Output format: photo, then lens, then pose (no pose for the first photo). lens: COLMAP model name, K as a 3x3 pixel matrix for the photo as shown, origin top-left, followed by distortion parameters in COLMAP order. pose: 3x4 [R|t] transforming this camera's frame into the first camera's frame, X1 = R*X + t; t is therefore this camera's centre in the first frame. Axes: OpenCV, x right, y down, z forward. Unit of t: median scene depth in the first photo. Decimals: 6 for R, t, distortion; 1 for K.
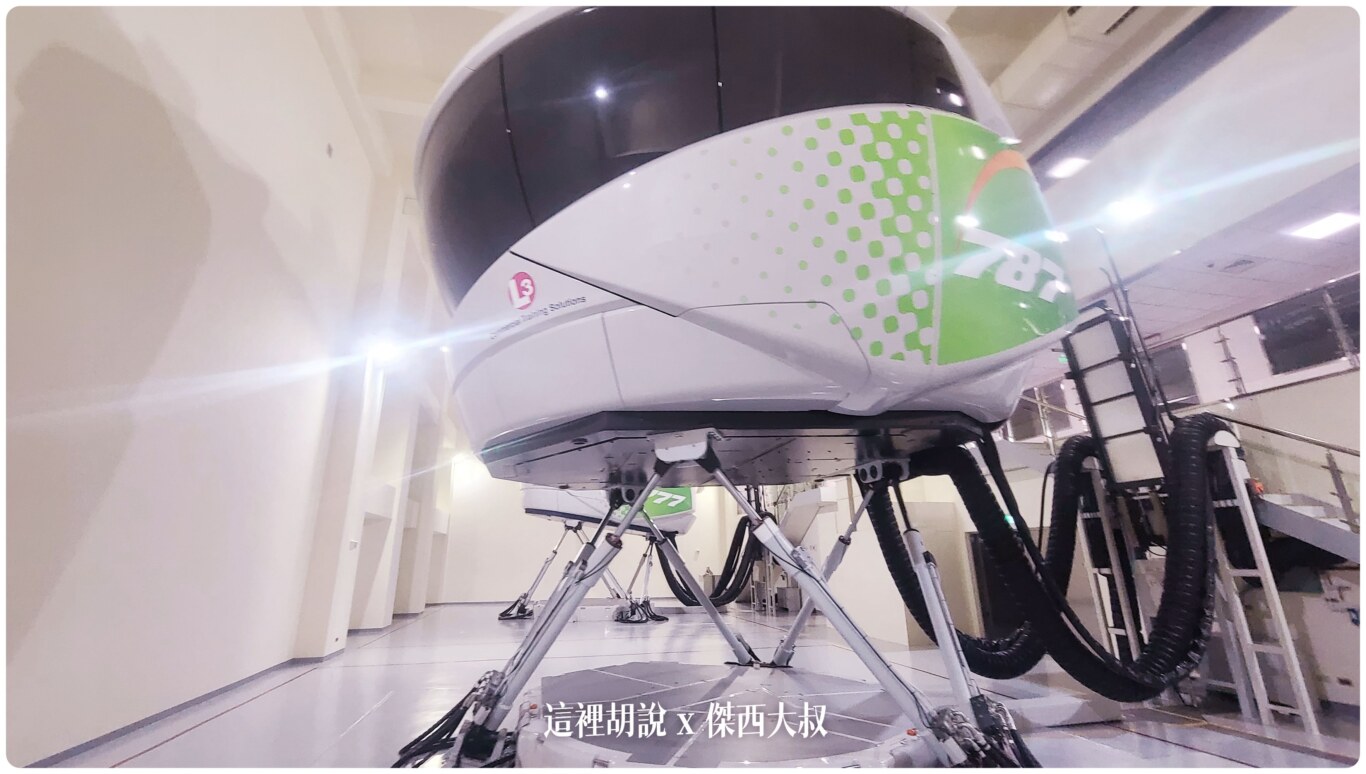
lens RADIAL K [[512.1, 0, 683.0], [0, 512.1, 387.0], [0, 0, 1]] dist [-0.026672, 0.000147]
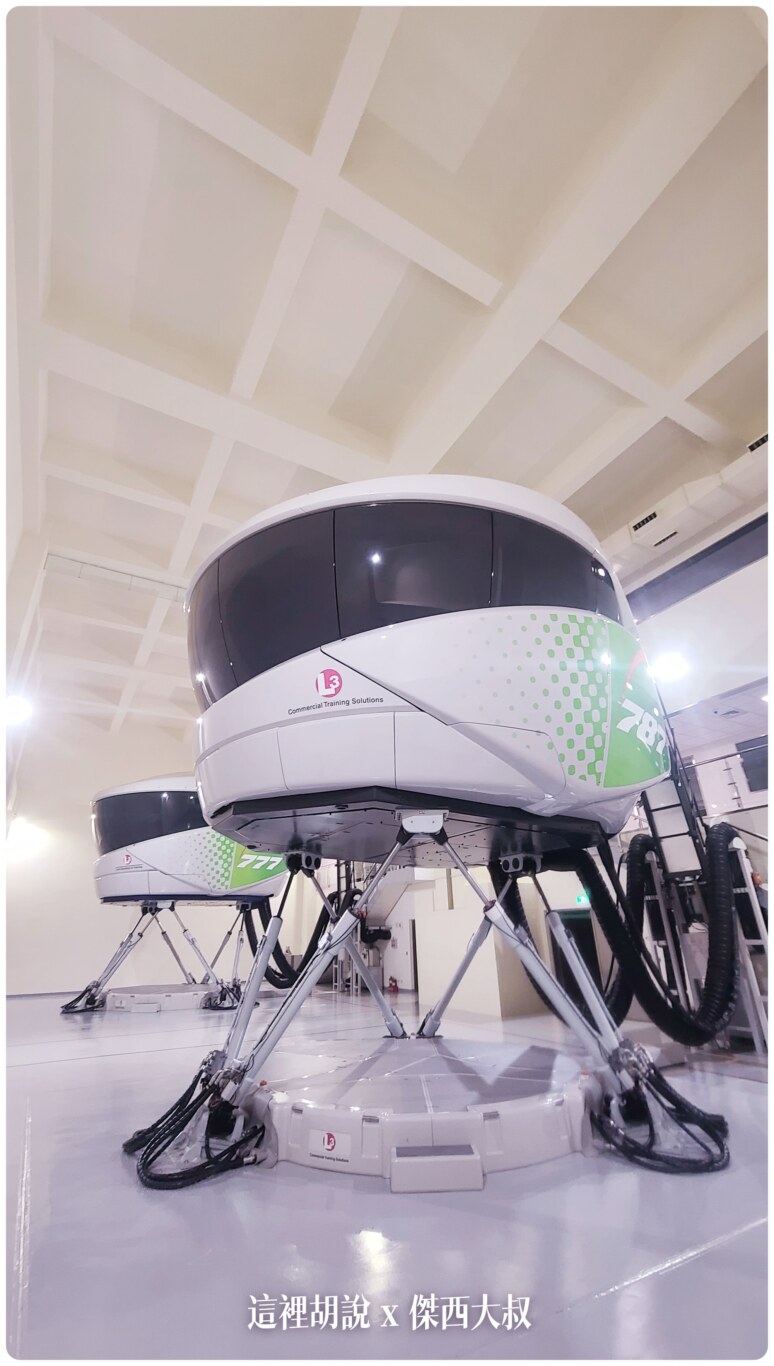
lens RADIAL K [[512.1, 0, 387.0], [0, 512.1, 683.0], [0, 0, 1]] dist [-0.026672, 0.000147]
pose [[0.953235, 0.114395, 0.279745, -0.292189], [-0.076473, 0.986773, -0.142937, -0.058609], [-0.292397, 0.114860, 0.949374, -0.117552]]
